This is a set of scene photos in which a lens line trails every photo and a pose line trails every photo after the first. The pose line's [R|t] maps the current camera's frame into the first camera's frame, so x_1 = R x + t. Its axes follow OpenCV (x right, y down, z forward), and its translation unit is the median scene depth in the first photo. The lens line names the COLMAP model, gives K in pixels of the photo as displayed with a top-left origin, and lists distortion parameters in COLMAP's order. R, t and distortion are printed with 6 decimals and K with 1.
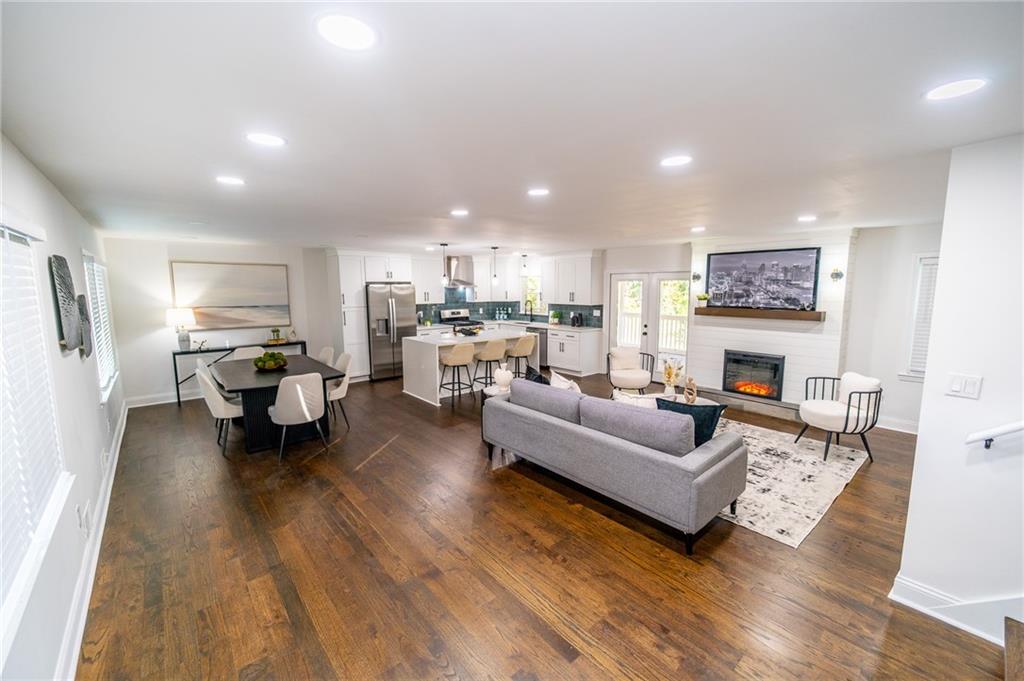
lens RADIAL K [[413.1, 0, 511.1], [0, 413.1, 337.6], [0, 0, 1]] dist [0.001340, -0.000454]
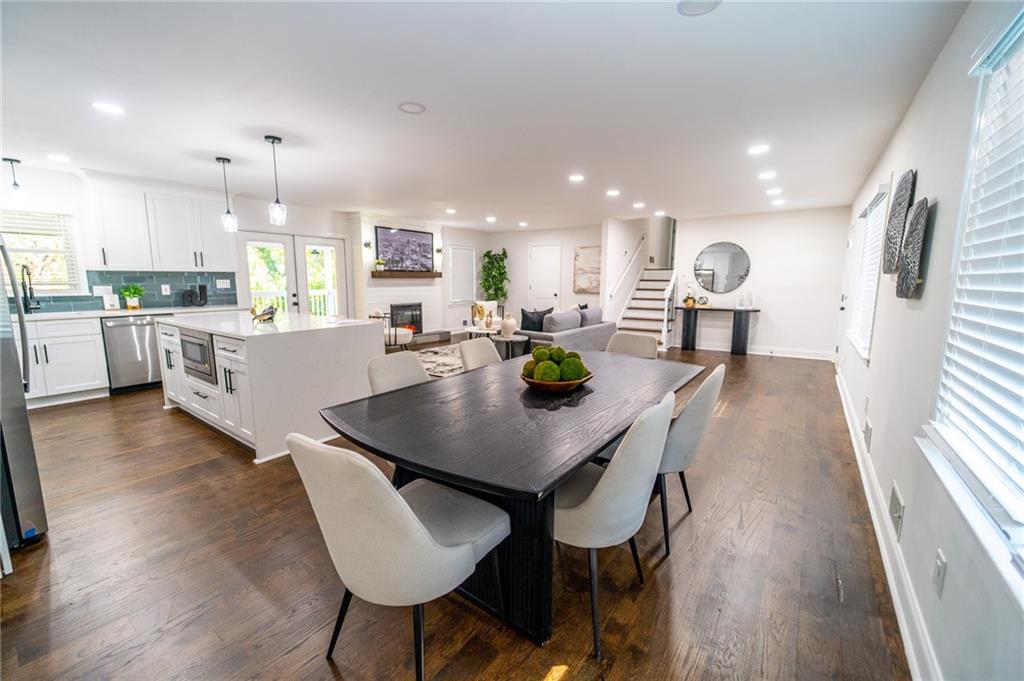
lens RADIAL K [[409.8, 0, 510.9], [0, 409.8, 339.3], [0, 0, 1]] dist [0.002133, -0.002034]
pose [[-0.231271, -0.141927, 0.962481, -0.754089], [0.116371, 0.978164, 0.172202, -0.038627], [-0.965904, 0.151830, -0.209705, 0.871318]]
